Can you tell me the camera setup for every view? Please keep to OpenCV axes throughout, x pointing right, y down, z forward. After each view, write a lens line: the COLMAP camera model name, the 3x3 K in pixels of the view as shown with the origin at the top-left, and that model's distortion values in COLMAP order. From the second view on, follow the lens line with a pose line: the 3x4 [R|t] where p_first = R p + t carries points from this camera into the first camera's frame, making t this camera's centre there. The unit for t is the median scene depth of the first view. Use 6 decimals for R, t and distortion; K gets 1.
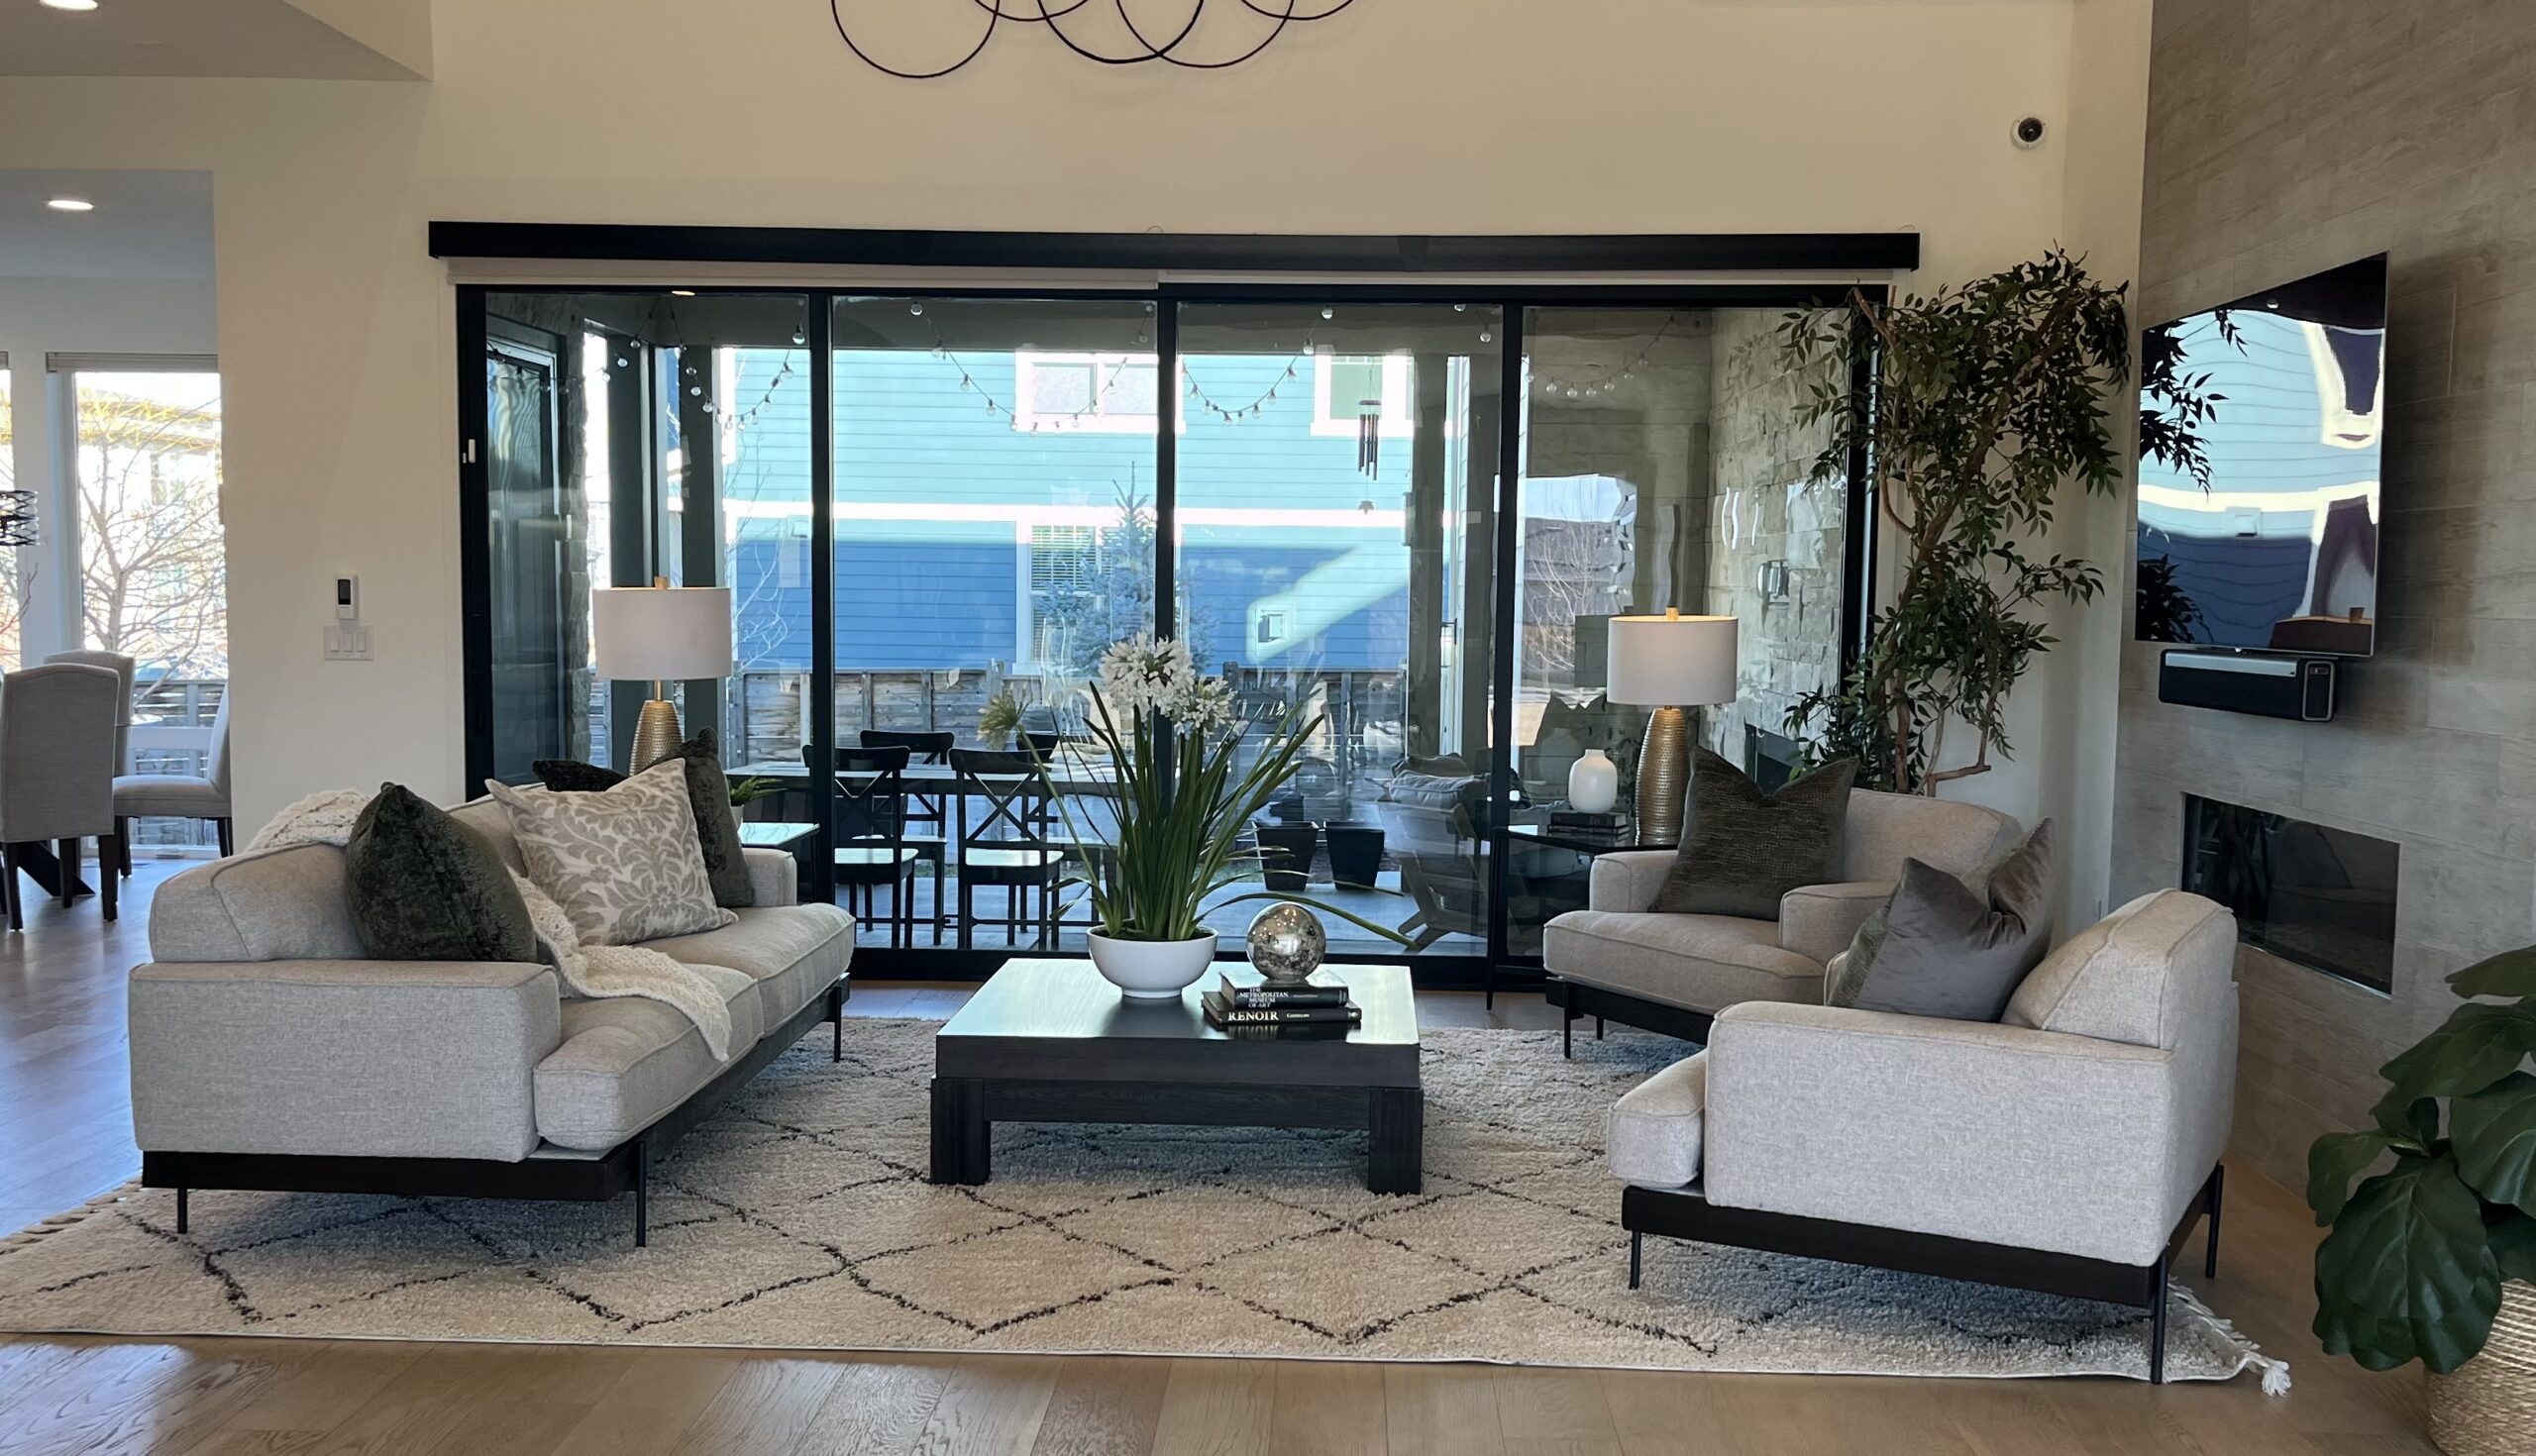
lens RADIAL K [[2275.3, 0, 1266.8], [0, 2275.3, 822.1], [0, 0, 1]] dist [0.032045, 0.007785]
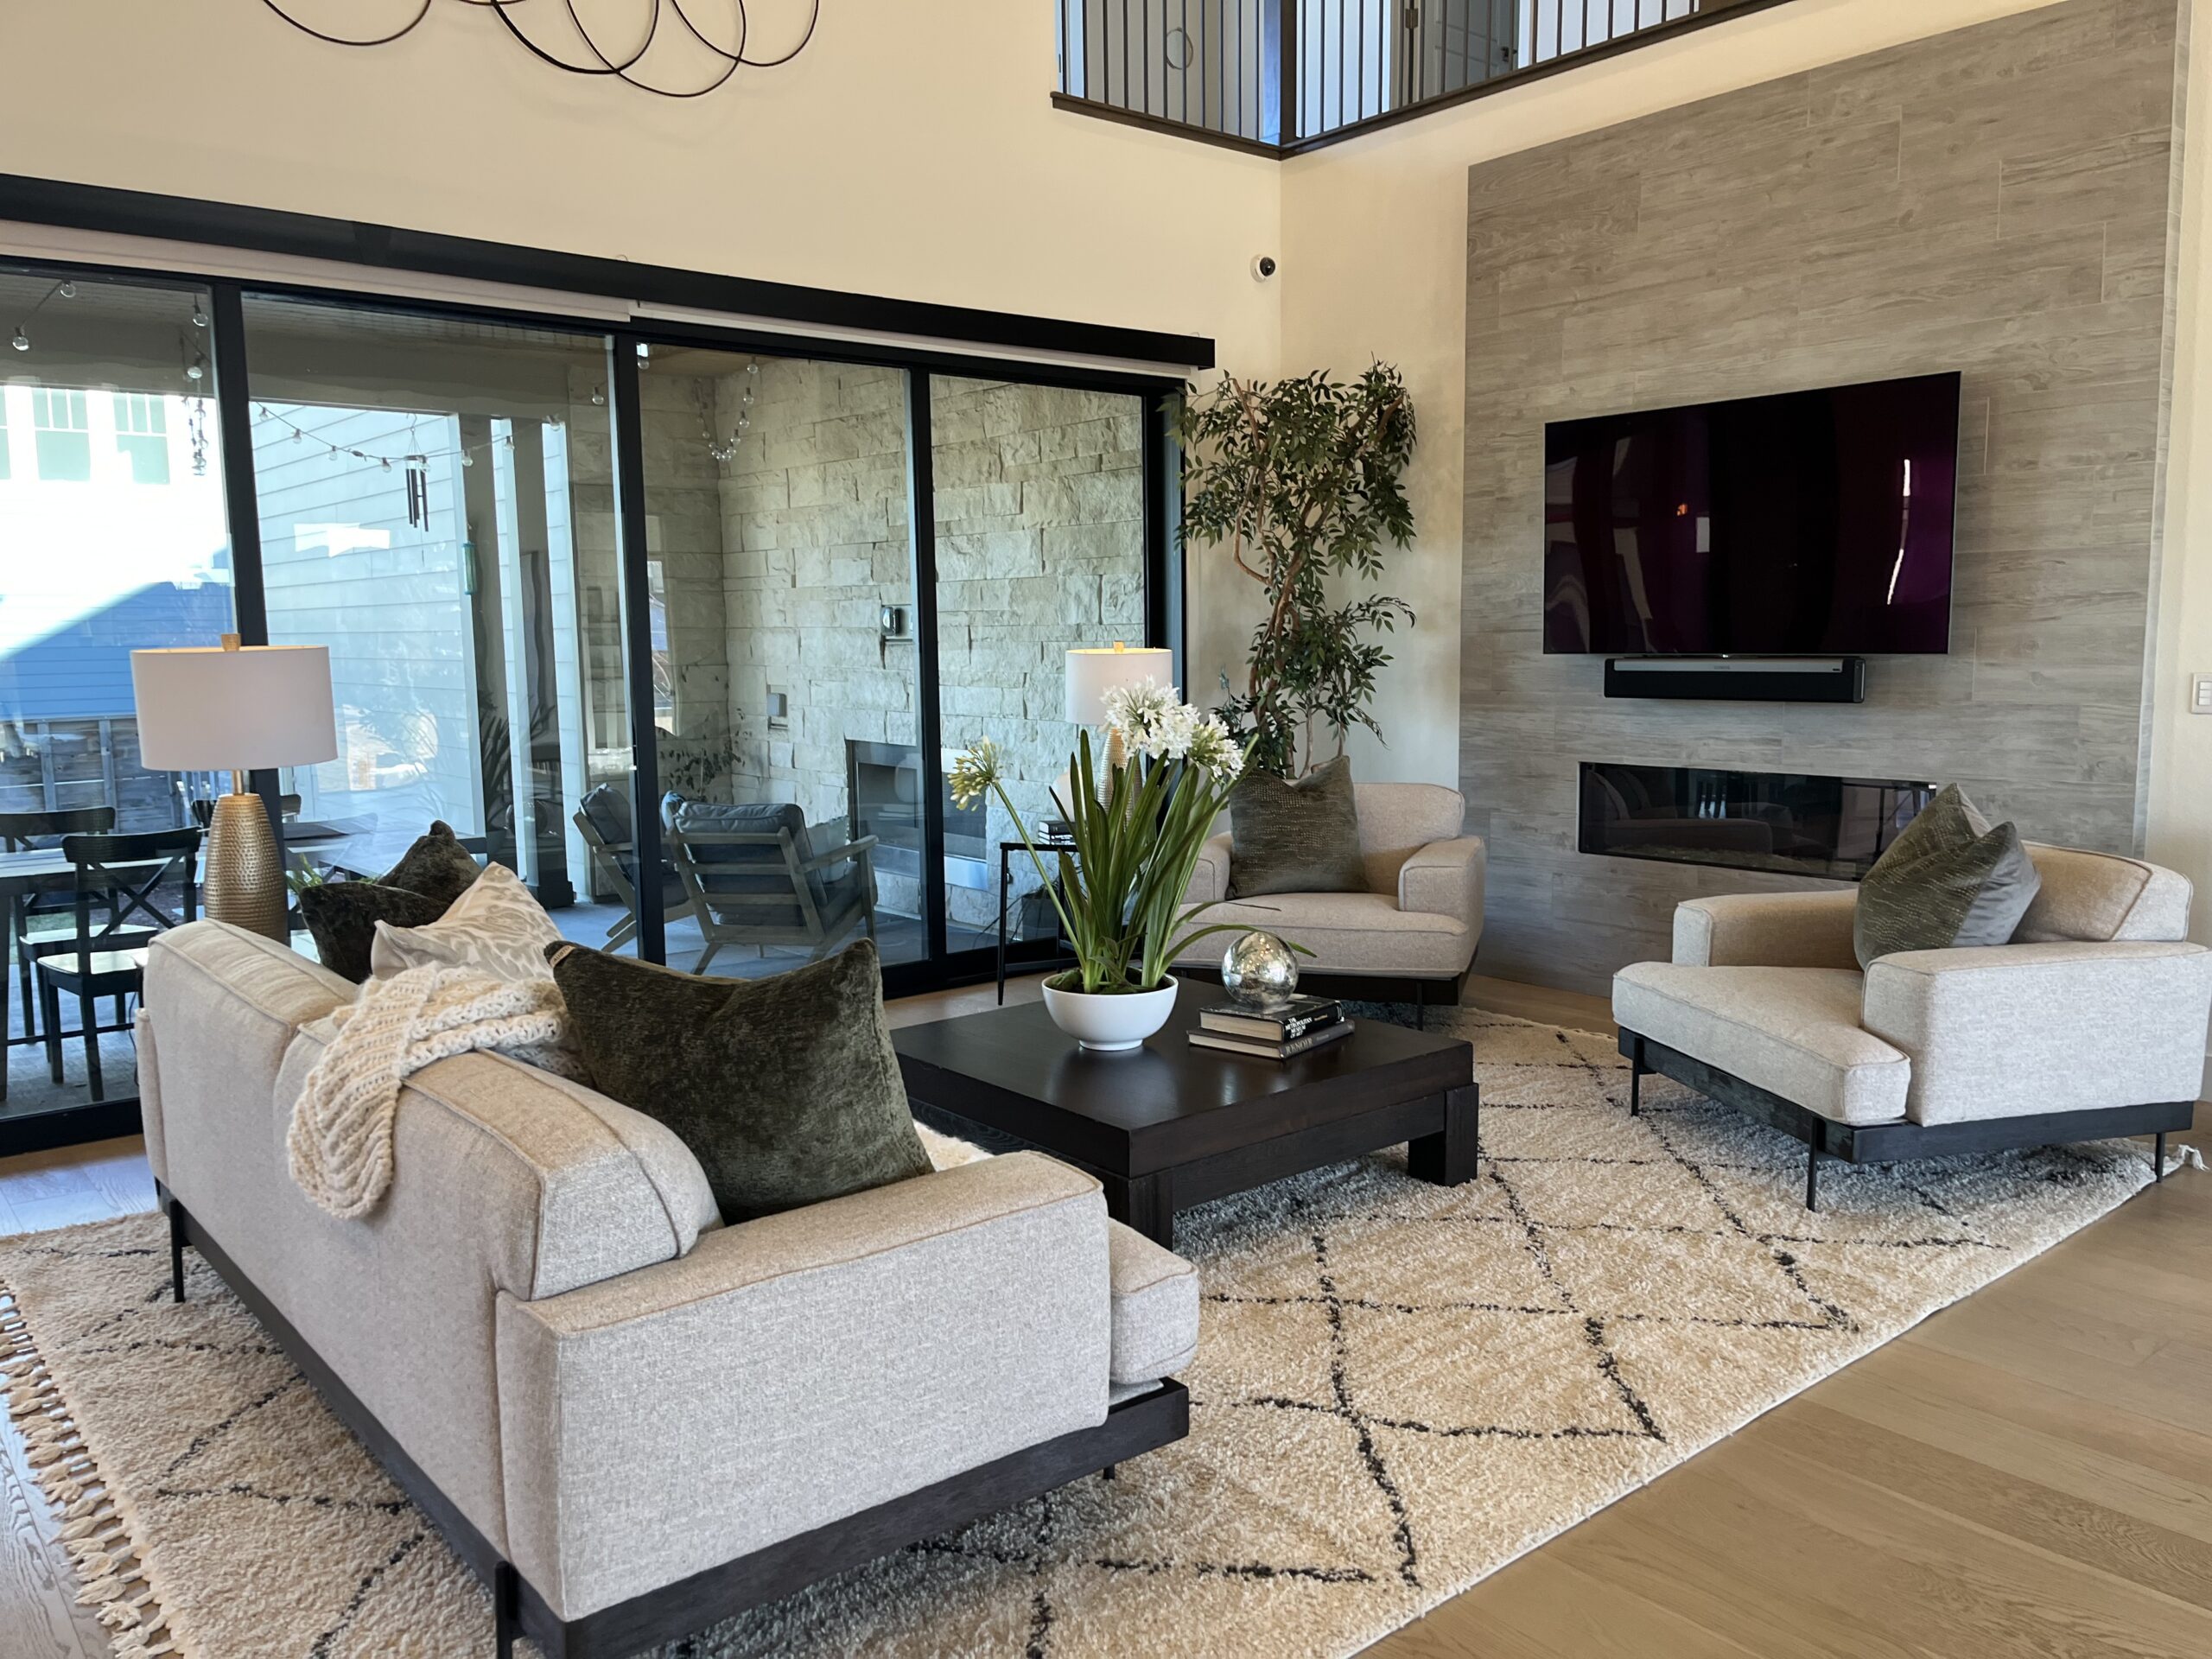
lens RADIAL K [[1679.7, 0, 1106.0], [0, 1679.7, 829.5], [0, 0, 1]] dist [0.062785, -0.002128]
pose [[0.739763, -0.104819, 0.664653, -0.669140], [0.093940, 0.994207, 0.052235, -0.071622], [-0.666277, 0.023796, 0.745324, 0.581402]]
